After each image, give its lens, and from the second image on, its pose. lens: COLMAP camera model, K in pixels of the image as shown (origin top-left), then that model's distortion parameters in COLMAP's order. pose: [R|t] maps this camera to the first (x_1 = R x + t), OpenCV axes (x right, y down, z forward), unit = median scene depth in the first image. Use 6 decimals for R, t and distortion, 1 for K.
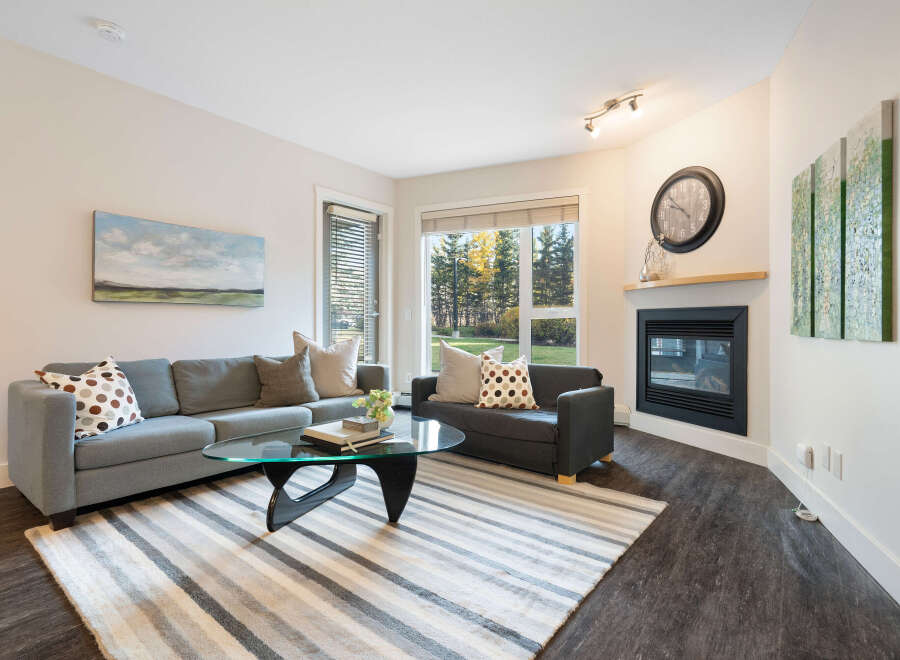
lens RADIAL K [[452.0, 0, 446.3], [0, 452.0, 322.9], [0, 0, 1]] dist [-0.001061, 0.000813]
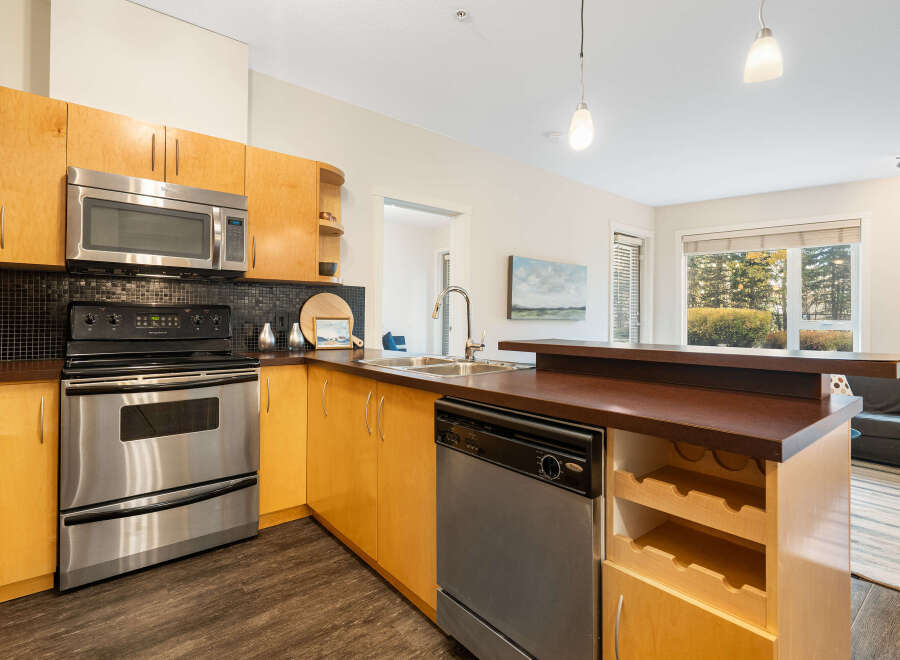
lens RADIAL K [[457.7, 0, 450.9], [0, 457.7, 316.4], [0, 0, 1]] dist [0.000876, 0.000832]
pose [[0.976575, 0.006939, -0.215066, -0.570734], [-0.008764, 0.999933, -0.007534, -0.038265], [0.214999, 0.009242, 0.976570, -0.390054]]
